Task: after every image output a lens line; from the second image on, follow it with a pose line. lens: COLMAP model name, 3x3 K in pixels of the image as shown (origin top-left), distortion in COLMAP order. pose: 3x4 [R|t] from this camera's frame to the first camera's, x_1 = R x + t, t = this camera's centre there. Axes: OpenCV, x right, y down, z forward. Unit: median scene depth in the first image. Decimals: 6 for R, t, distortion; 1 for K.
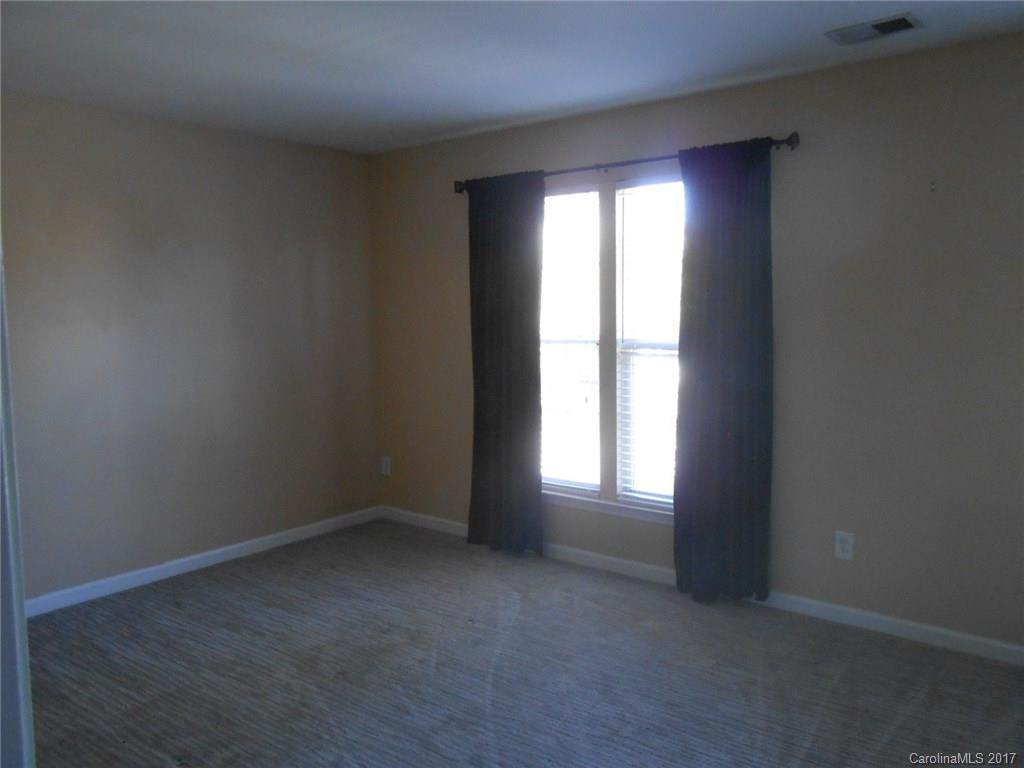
lens RADIAL K [[797.3, 0, 526.0], [0, 797.3, 382.8], [0, 0, 1]] dist [-0.008343, -0.002688]
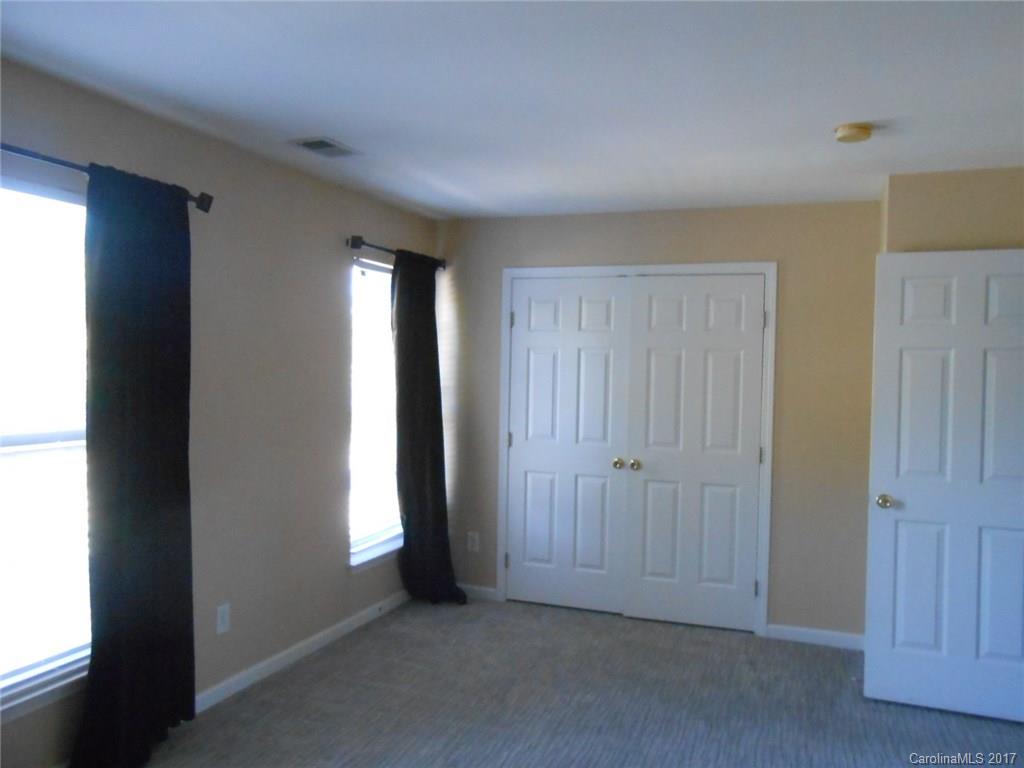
lens RADIAL K [[797.3, 0, 526.0], [0, 797.3, 382.8], [0, 0, 1]] dist [-0.008343, -0.002688]
pose [[-0.251586, -0.014657, 0.967724, -0.600817], [0.071193, 0.996896, 0.033607, -0.087703], [-0.965213, 0.077351, -0.249761, 0.797508]]
